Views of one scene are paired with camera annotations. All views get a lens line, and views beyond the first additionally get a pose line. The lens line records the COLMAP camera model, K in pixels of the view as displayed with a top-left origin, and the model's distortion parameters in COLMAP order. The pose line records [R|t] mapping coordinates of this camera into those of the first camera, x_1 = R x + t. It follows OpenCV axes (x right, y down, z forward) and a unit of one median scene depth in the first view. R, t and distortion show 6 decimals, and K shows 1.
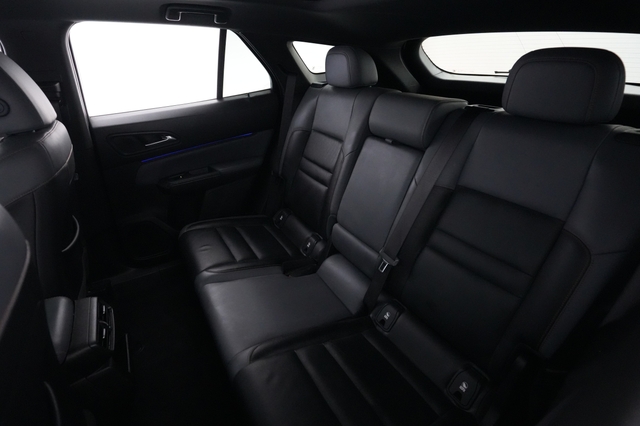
lens RADIAL K [[332.9, 0, 320.0], [0, 332.9, 213.0], [0, 0, 1]] dist [0.001854, 0.000329]
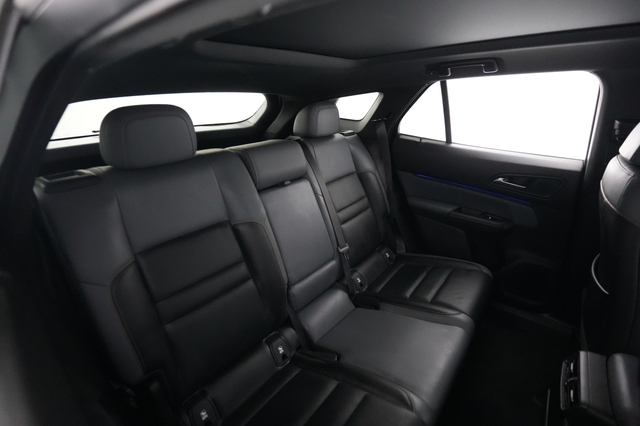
lens RADIAL K [[314.4, 0, 320.0], [0, 314.4, 213.0], [0, 0, 1]] dist [-0.001375, -0.000140]
pose [[-0.378261, -0.314254, 0.870726, -0.640382], [0.432445, 0.771680, 0.466371, -0.478362], [-0.818480, 0.552951, -0.155999, 0.932255]]
